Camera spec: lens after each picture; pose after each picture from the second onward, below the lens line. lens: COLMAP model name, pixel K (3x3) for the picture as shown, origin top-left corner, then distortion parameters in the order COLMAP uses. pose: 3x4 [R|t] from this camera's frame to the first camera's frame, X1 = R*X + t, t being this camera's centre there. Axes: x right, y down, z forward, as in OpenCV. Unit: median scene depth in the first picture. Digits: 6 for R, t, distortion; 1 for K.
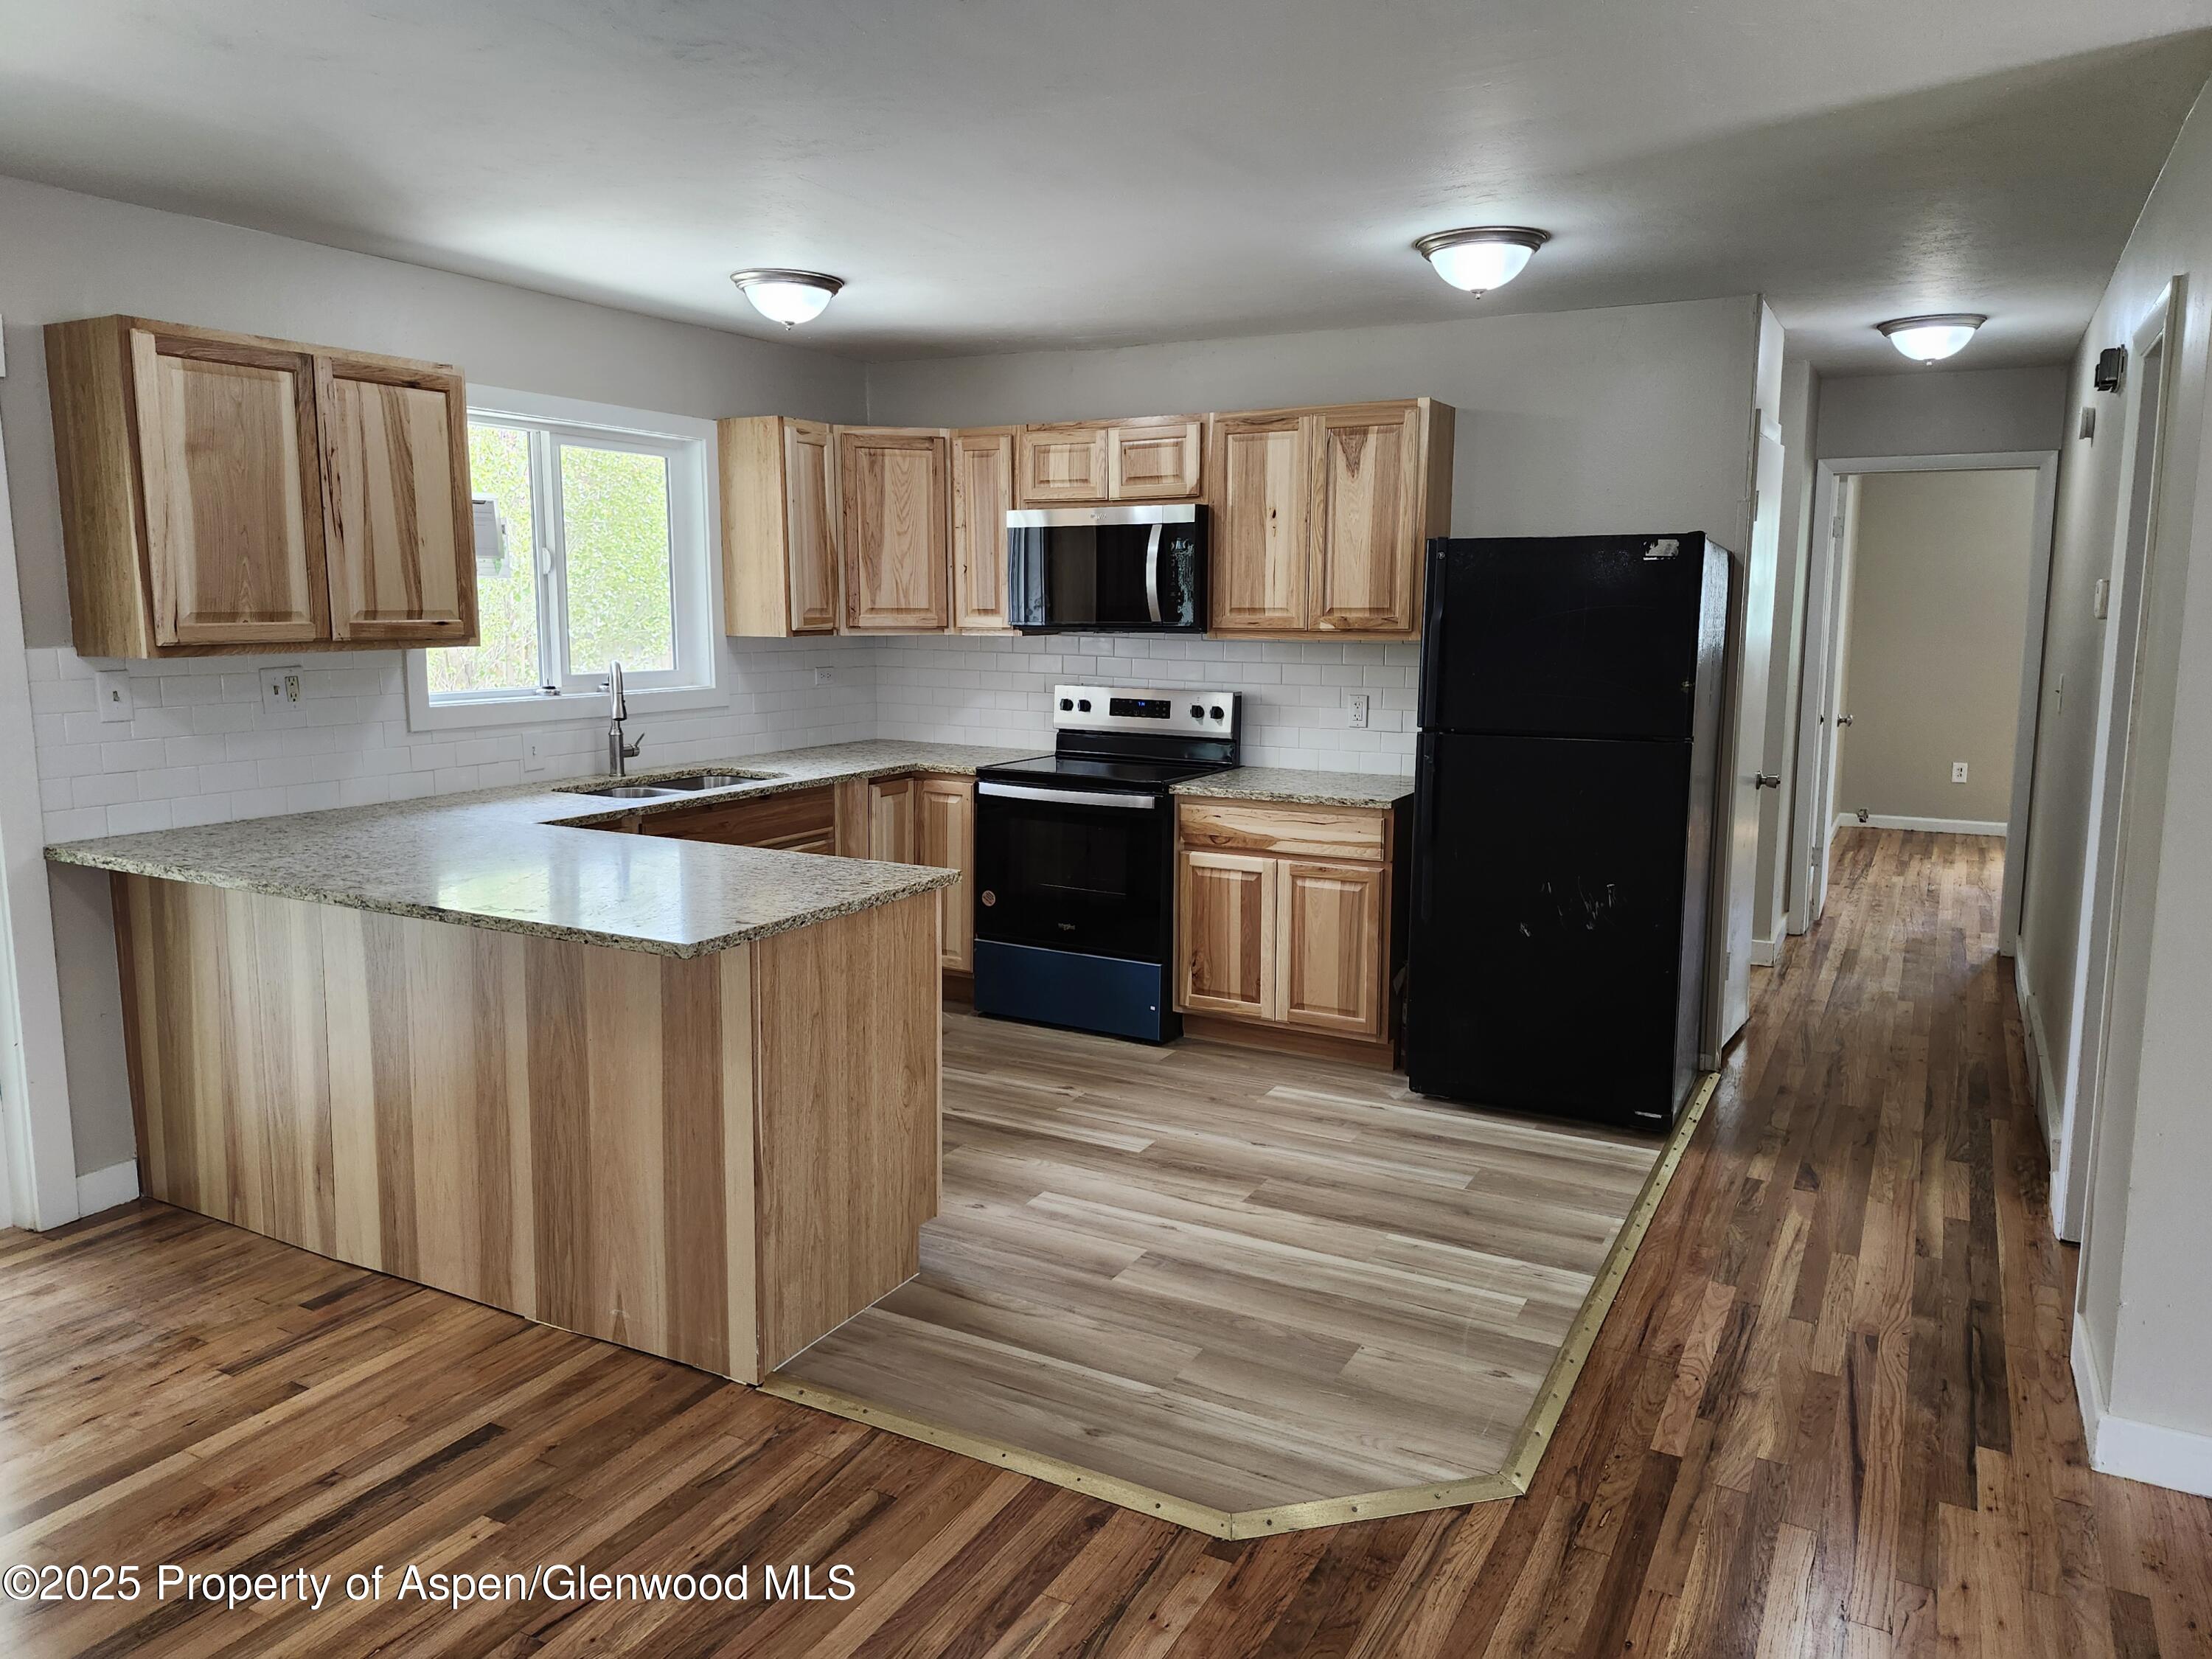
lens RADIAL K [[1511.8, 0, 1101.7], [0, 1511.8, 803.1], [0, 0, 1]] dist [0.130455, -0.193540]
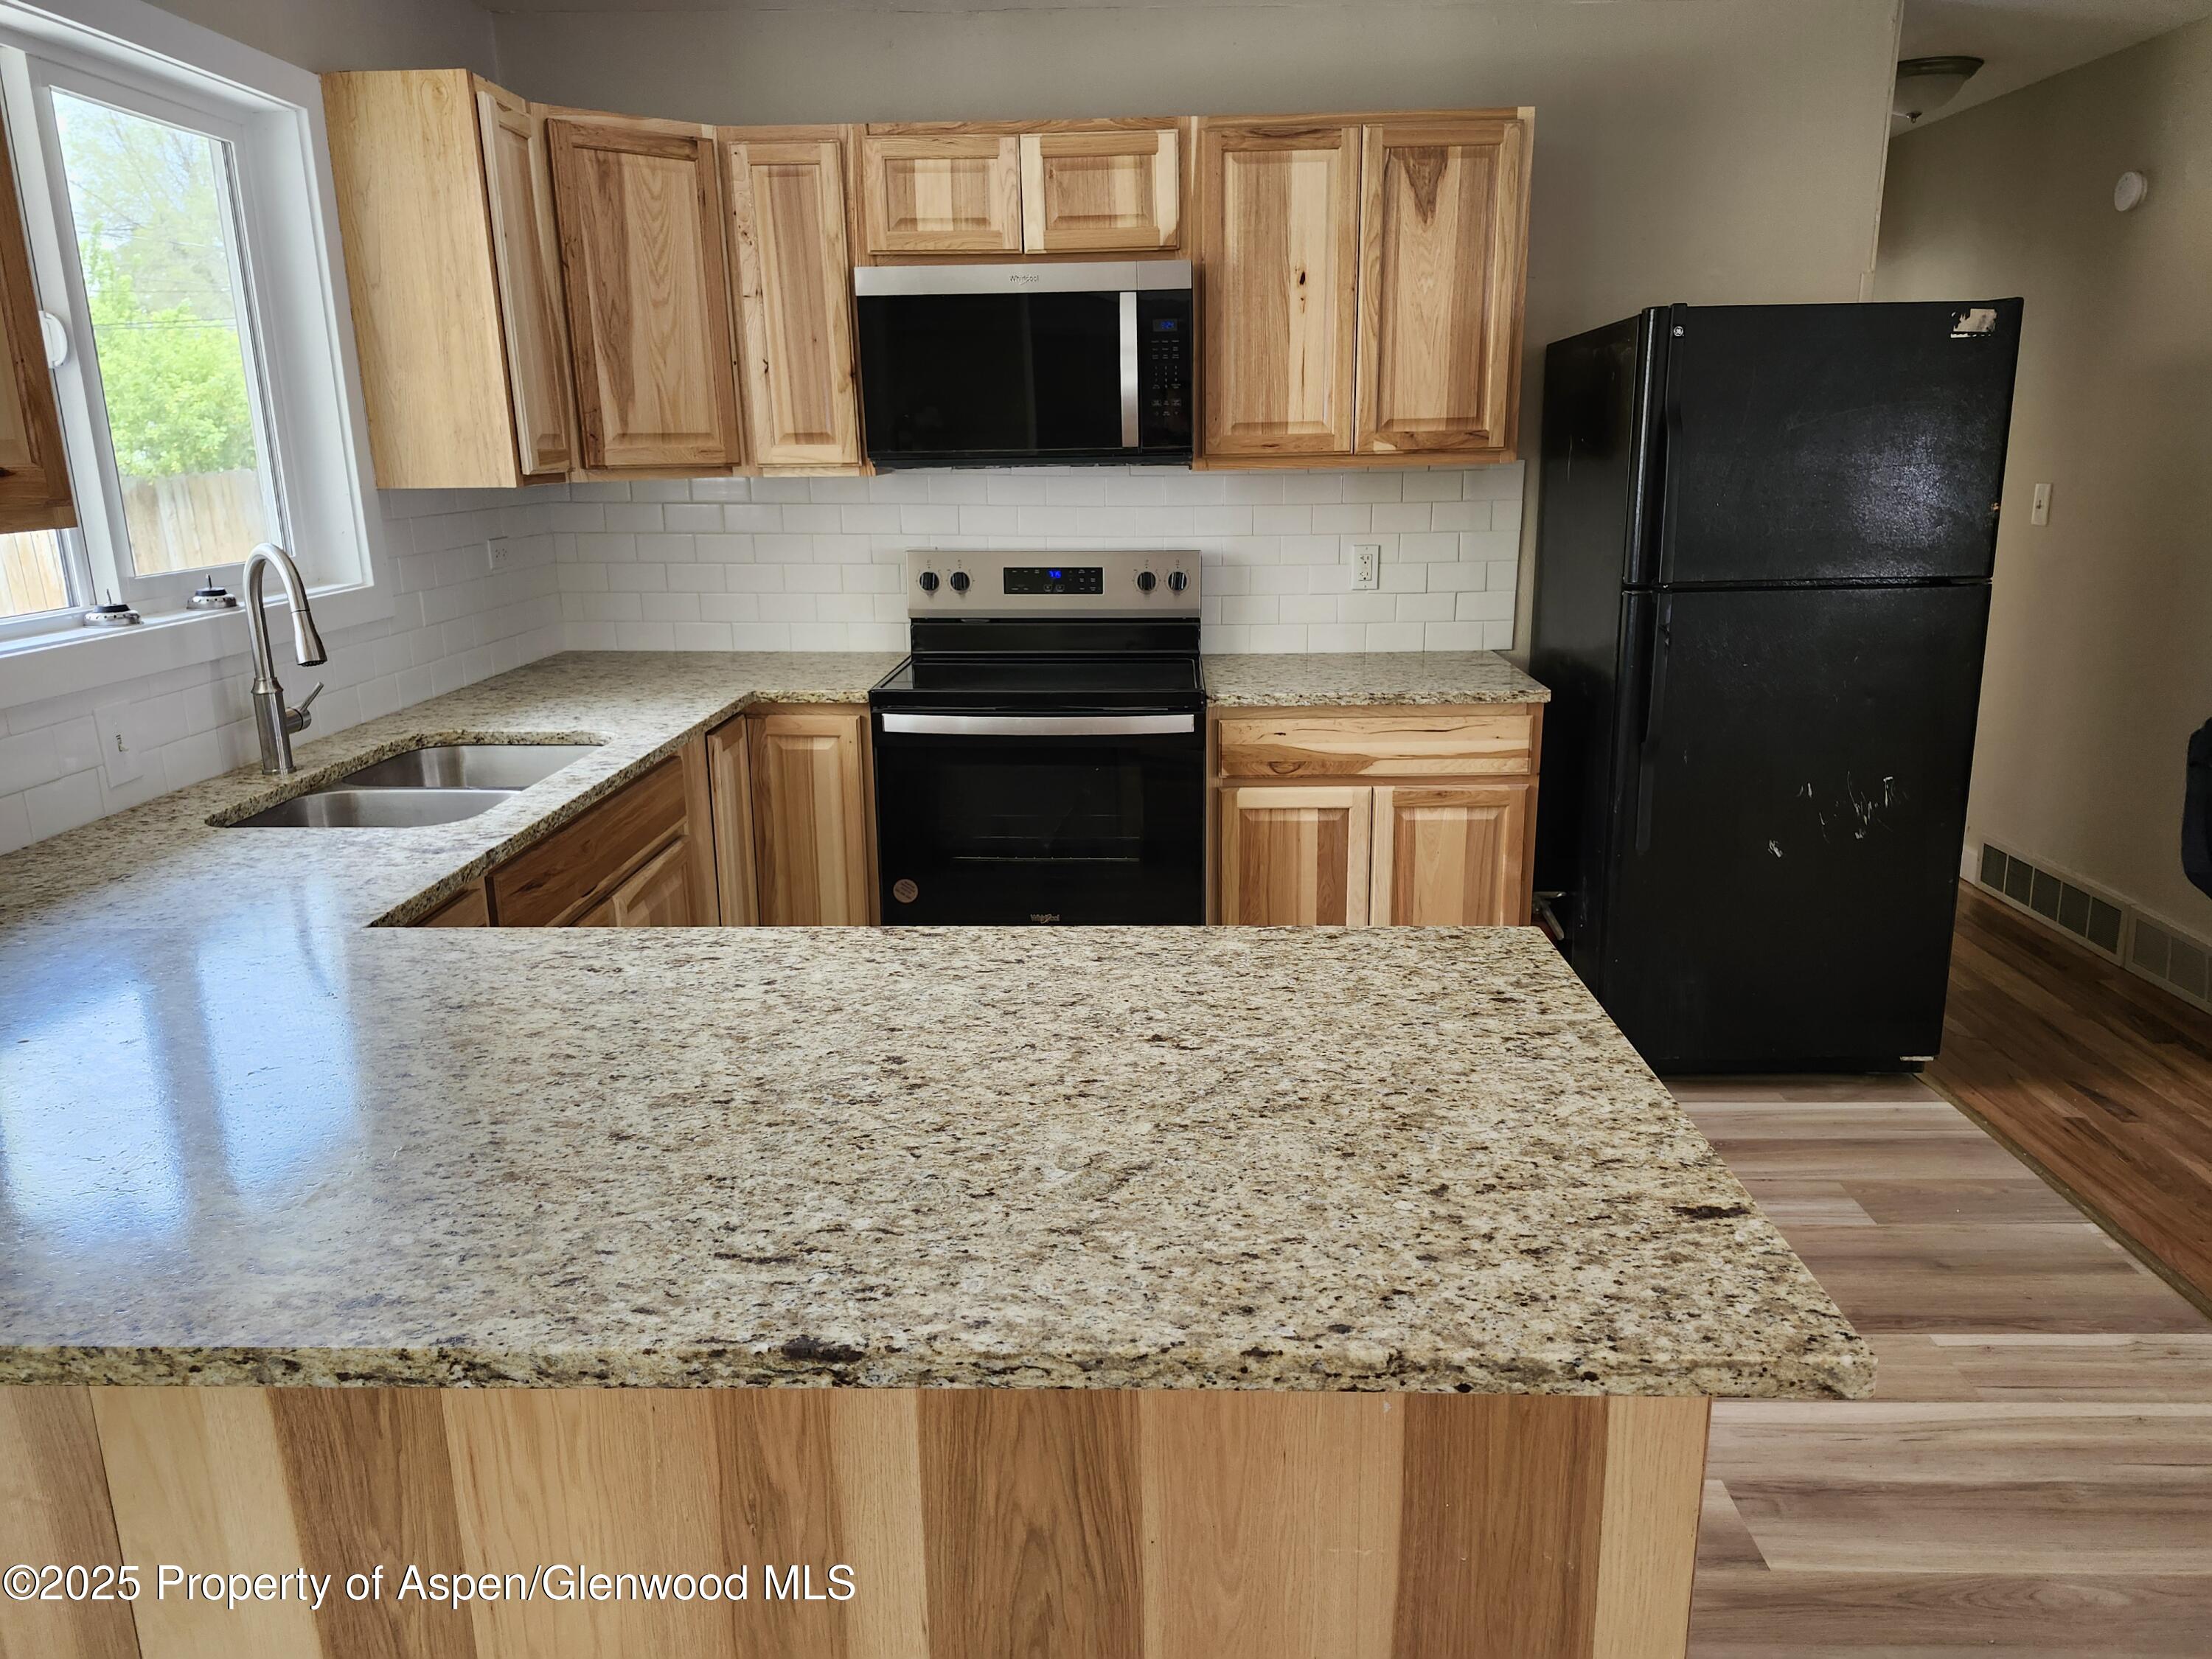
lens RADIAL K [[1526.3, 0, 1115.1], [0, 1526.3, 836.2], [0, 0, 1]] dist [0.075816, -0.082374]
pose [[0.888930, -0.131598, 0.438732, -0.302213], [0.078514, 0.987440, 0.137104, -0.046420], [-0.451264, -0.087429, 0.888097, 0.416462]]
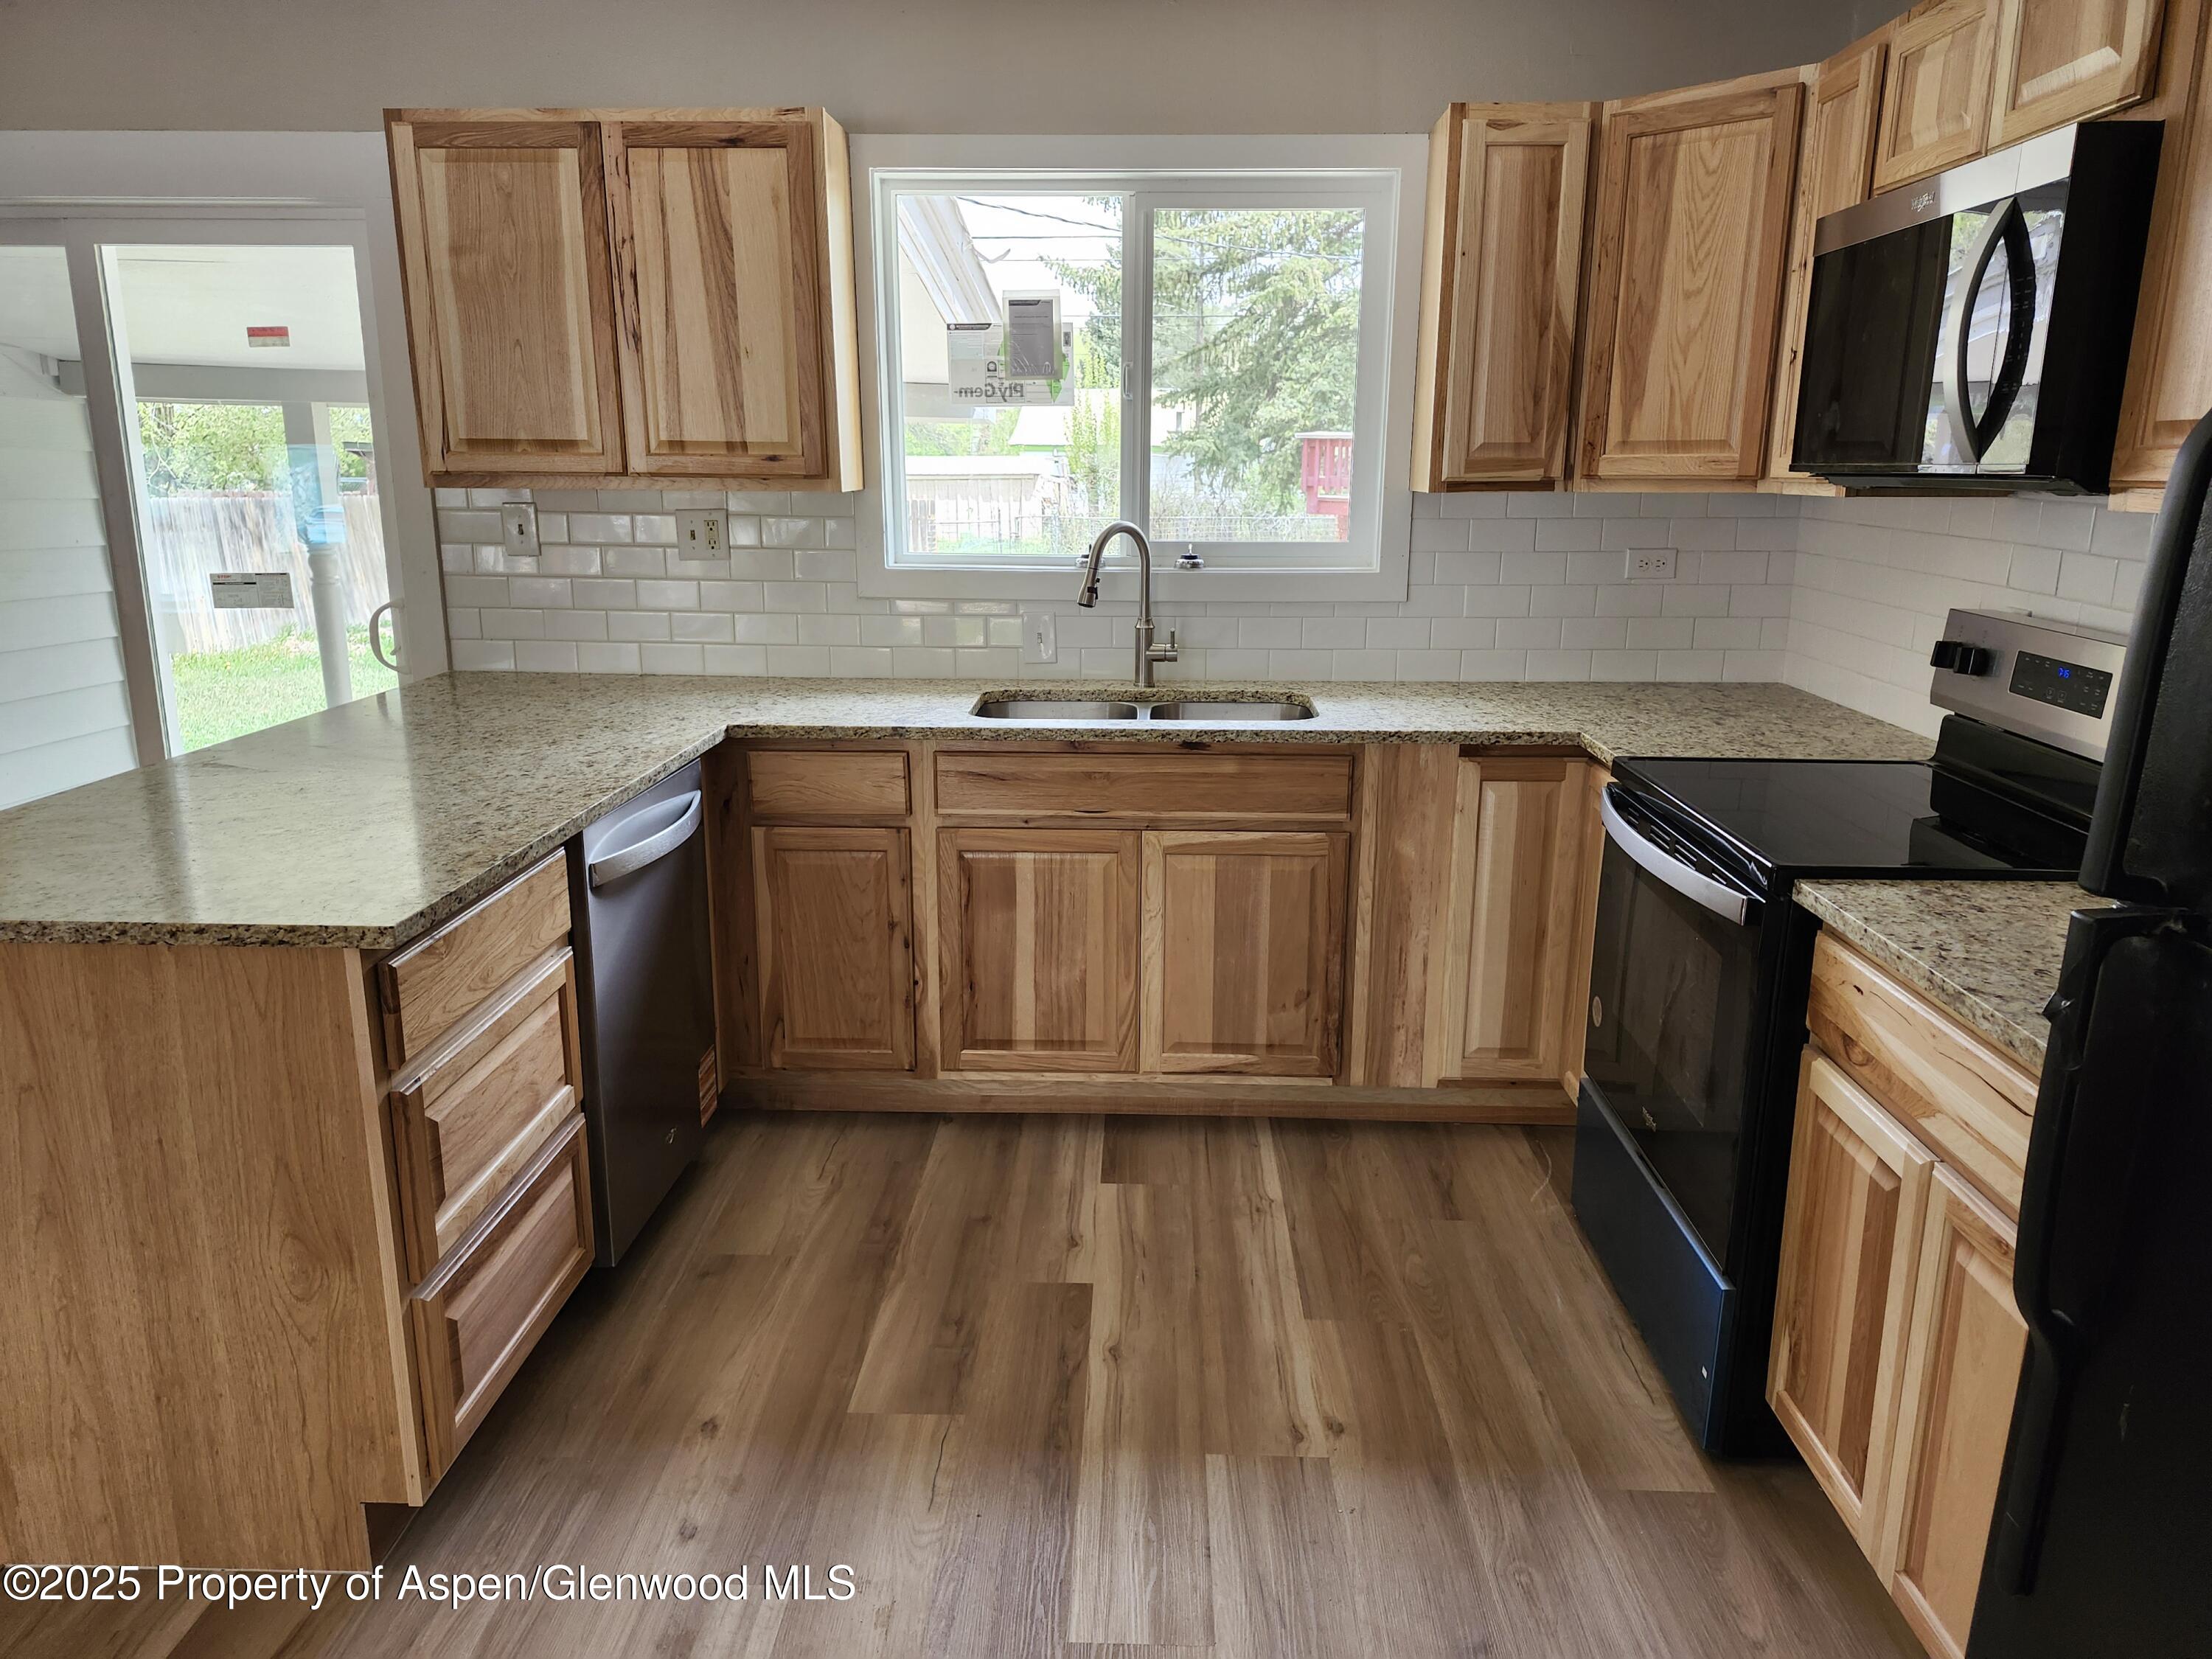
lens RADIAL K [[1526.3, 0, 1115.1], [0, 1526.3, 836.2], [0, 0, 1]] dist [0.075816, -0.082374]
pose [[0.455863, 0.211685, -0.864511, 0.316475], [-0.122490, 0.976985, 0.174635, -0.072681], [0.881581, 0.026284, 0.471300, 0.658748]]
